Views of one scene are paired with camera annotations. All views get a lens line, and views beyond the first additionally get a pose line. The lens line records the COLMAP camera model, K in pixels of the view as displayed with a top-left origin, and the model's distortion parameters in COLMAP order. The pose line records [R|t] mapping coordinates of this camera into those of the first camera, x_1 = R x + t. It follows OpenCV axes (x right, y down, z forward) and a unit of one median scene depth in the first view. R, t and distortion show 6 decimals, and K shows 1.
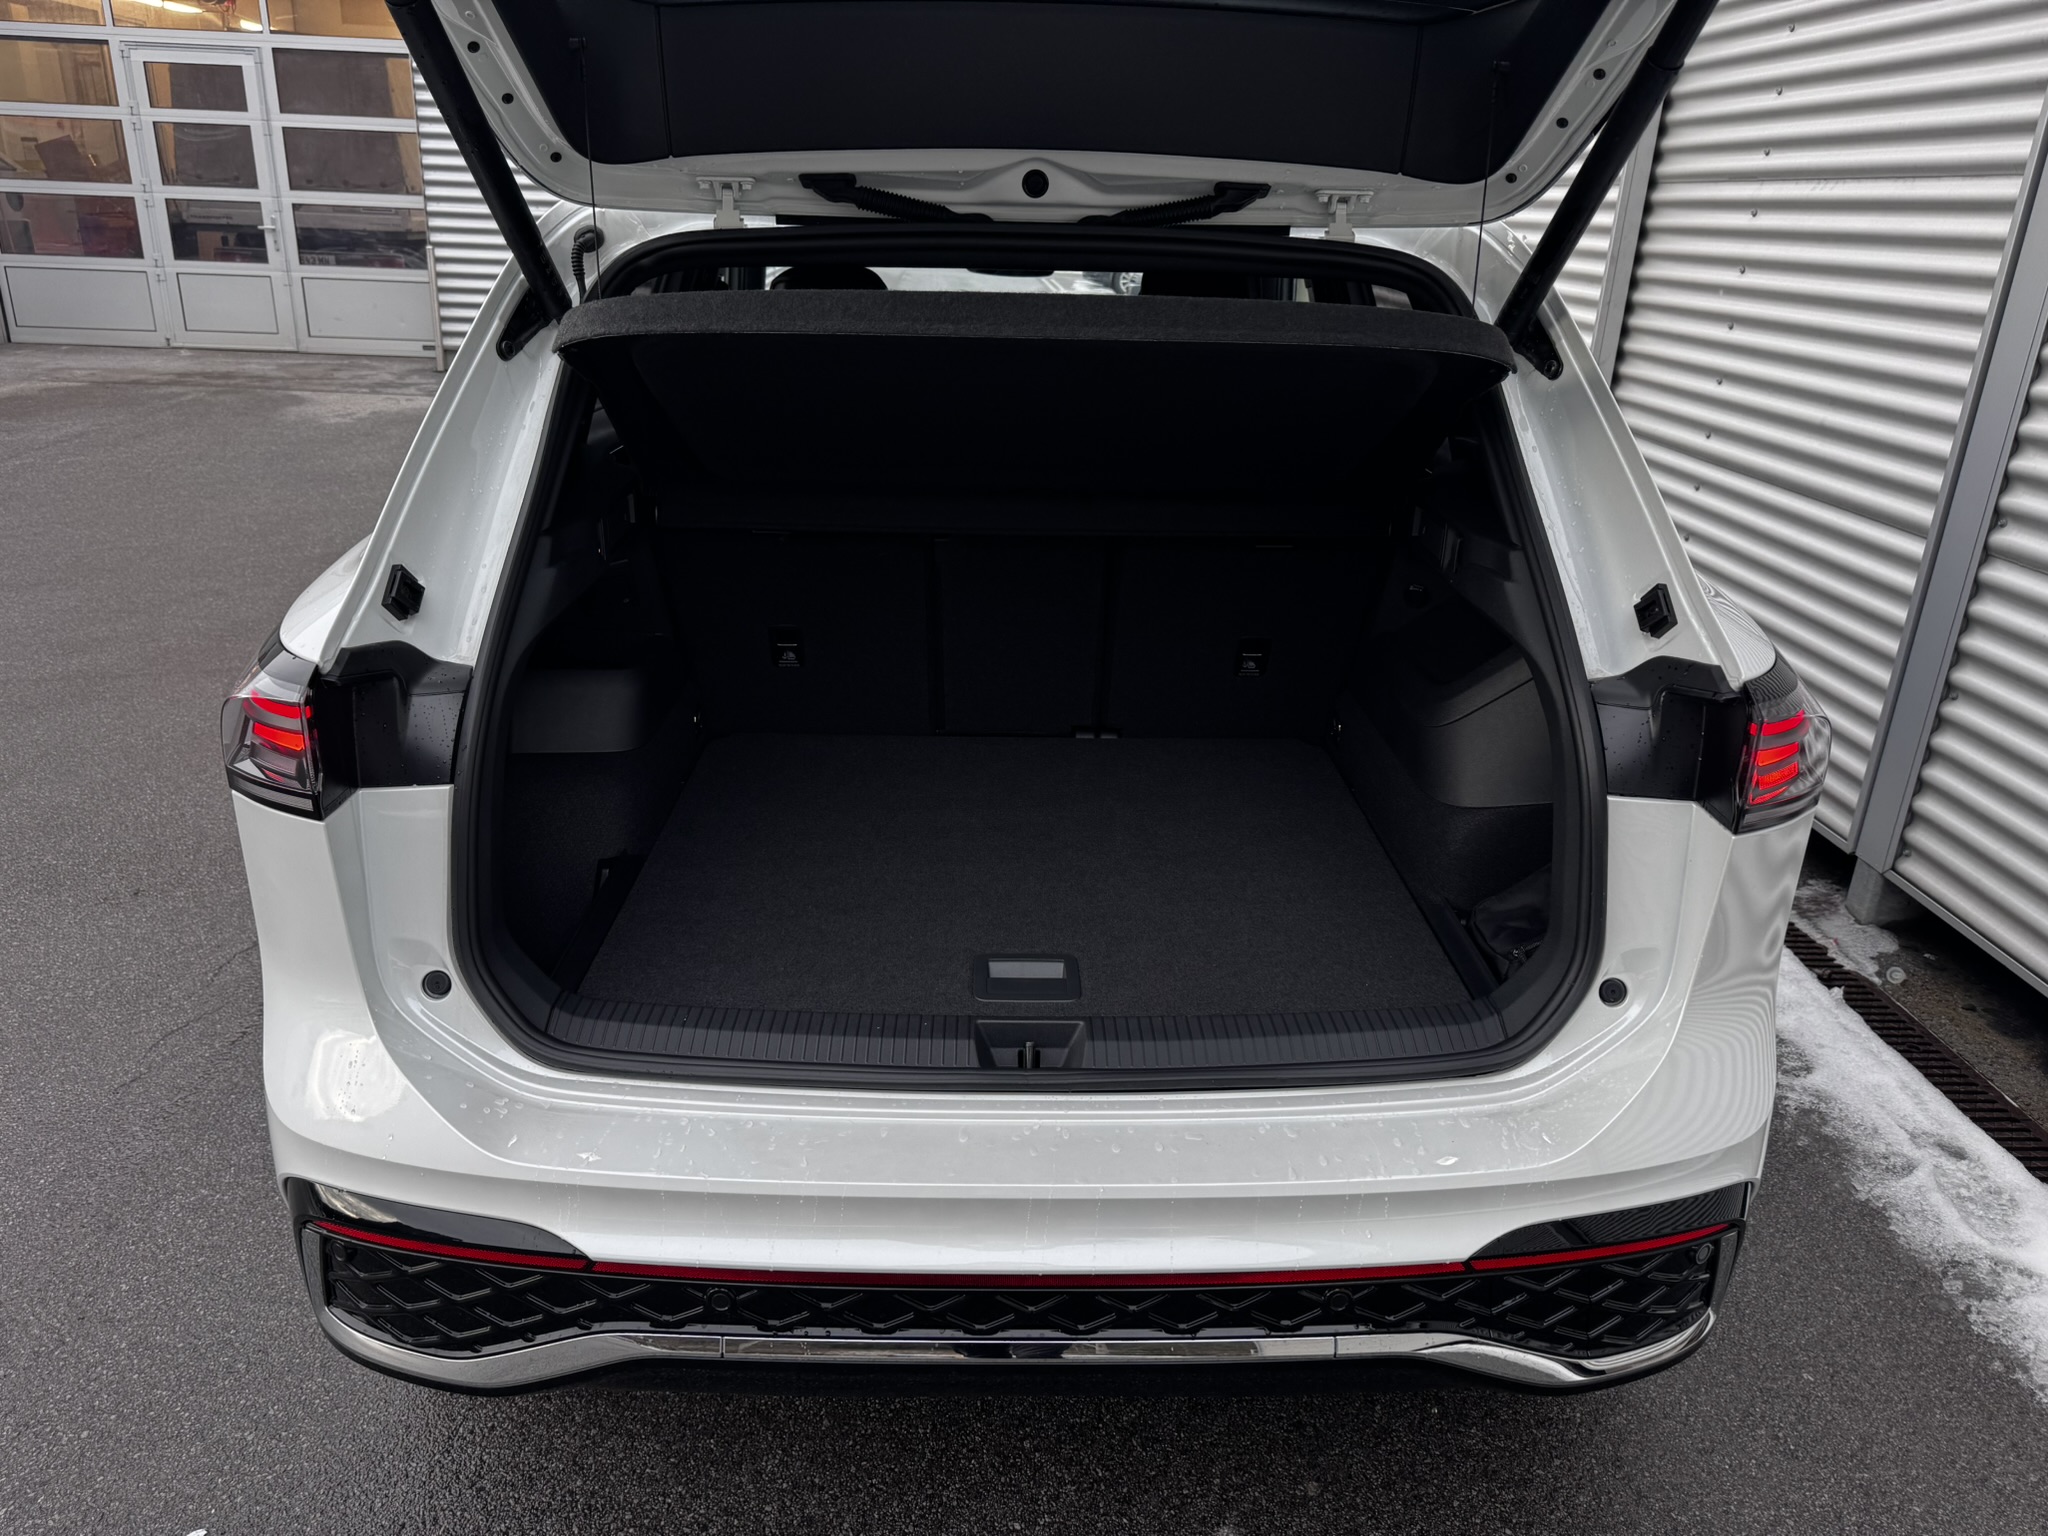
lens RADIAL K [[1420.7, 0, 1024.0], [0, 1420.7, 768.0], [0, 0, 1]] dist [0.020117, -0.023132]
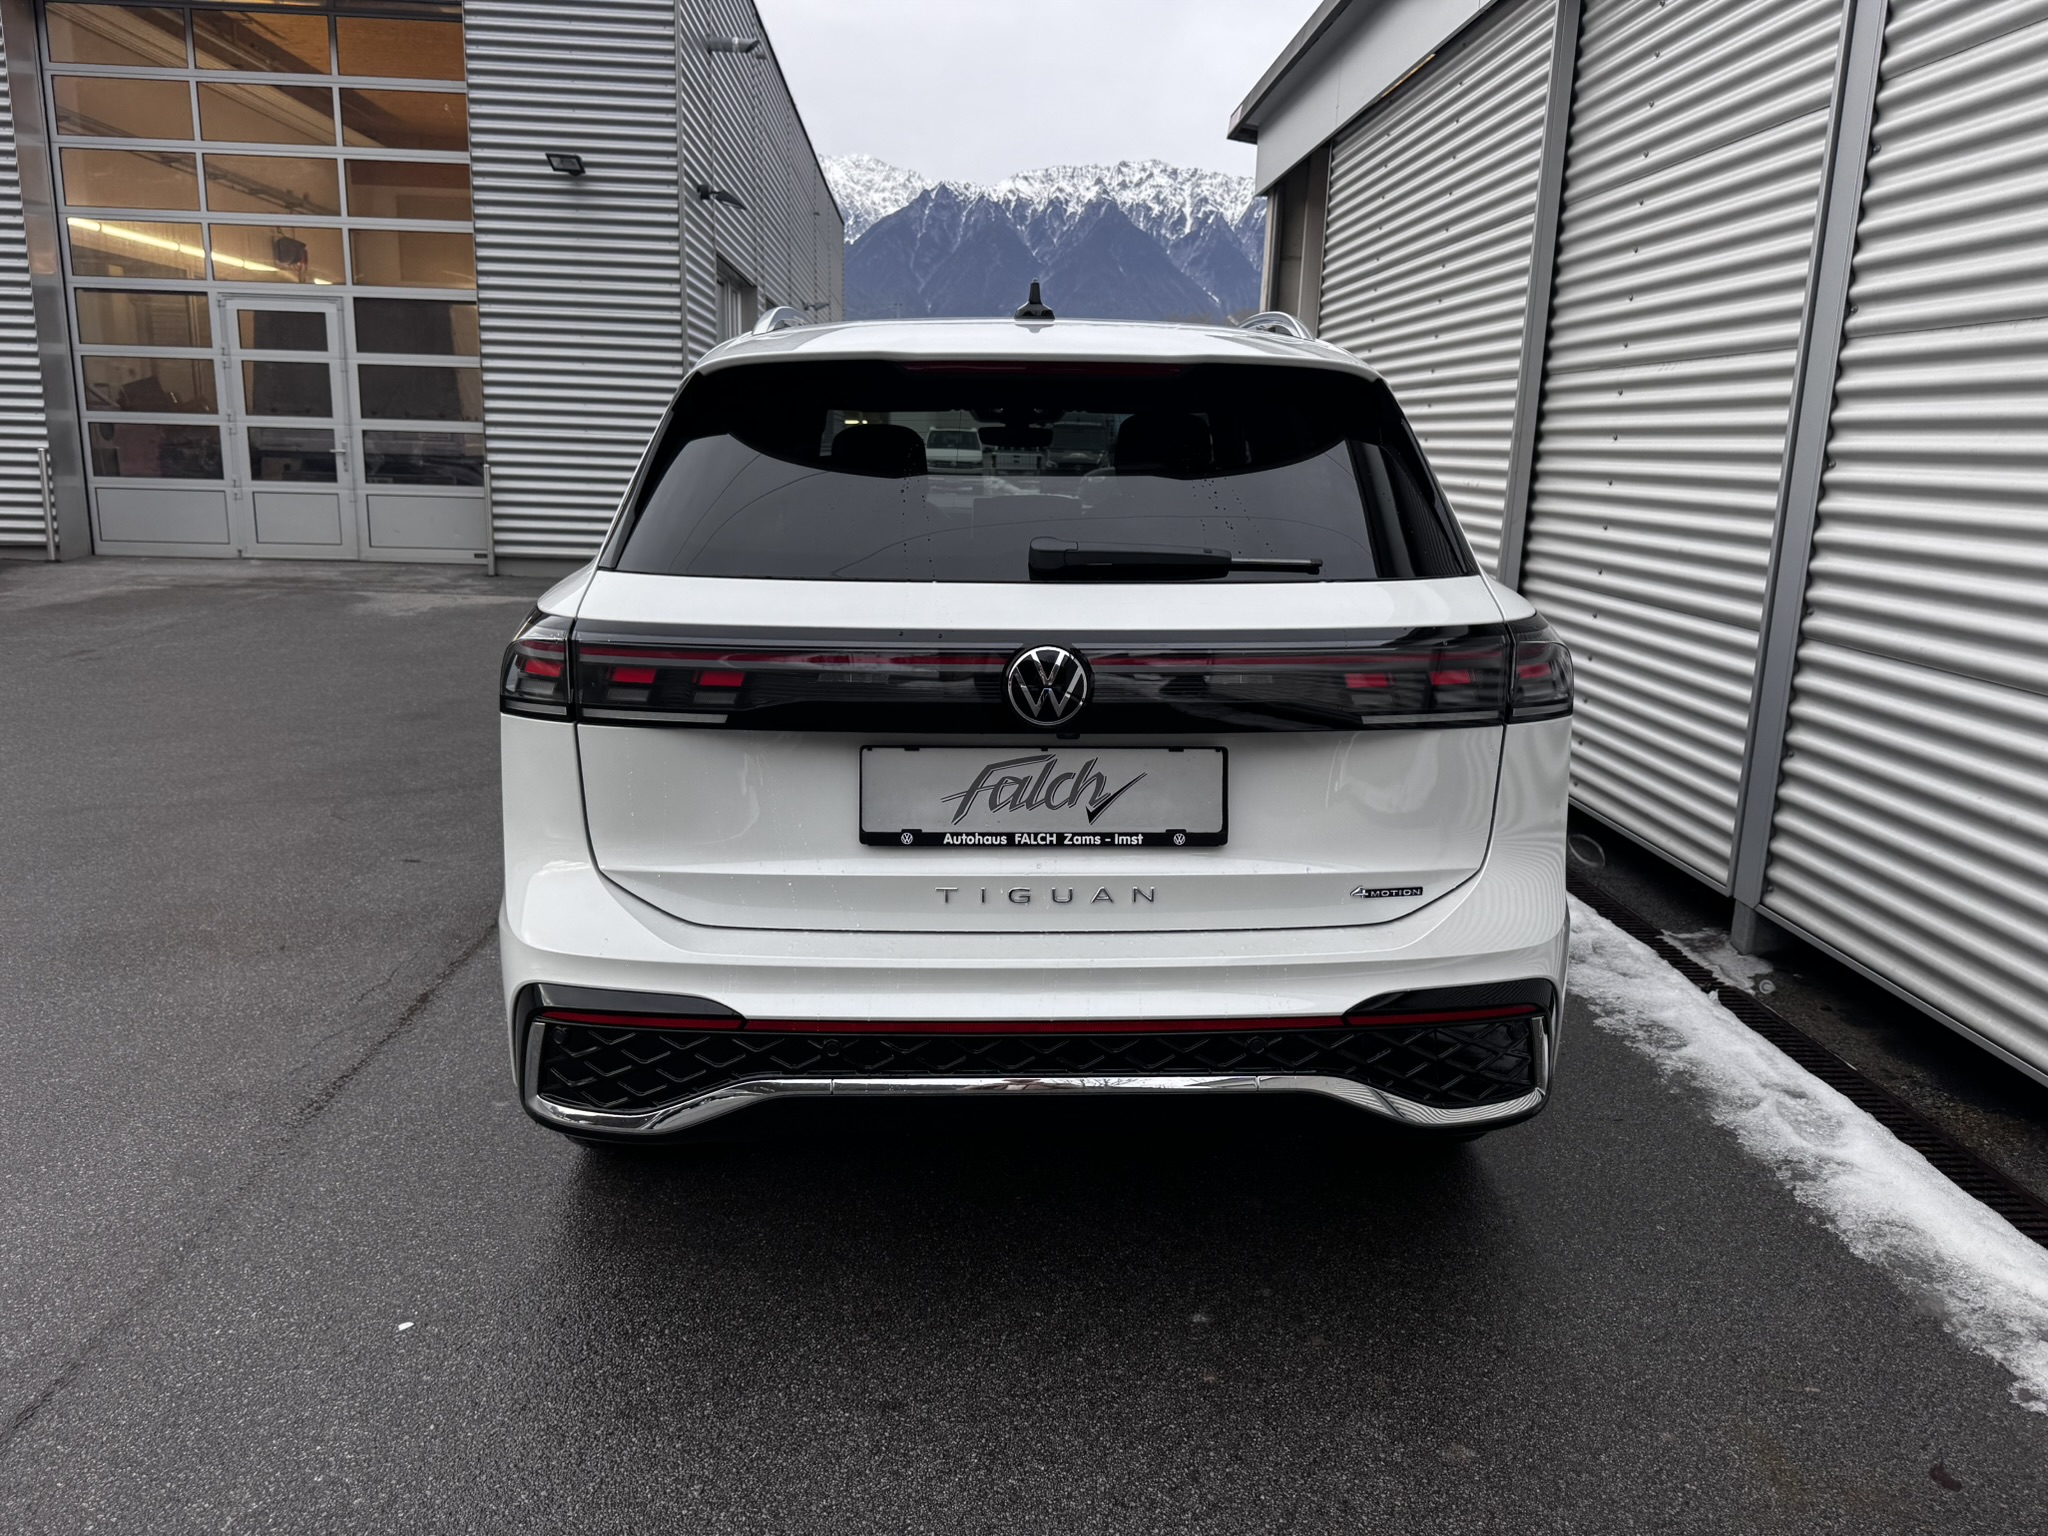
lens RADIAL K [[1399.5, 0, 1041.6], [0, 1399.5, 761.5], [0, 0, 1]] dist [0.045699, -0.059312]
pose [[0.999833, -0.015419, 0.009804, -0.003503], [0.016714, 0.988583, -0.149744, 0.121872], [-0.007383, 0.149883, 0.988676, -0.184516]]
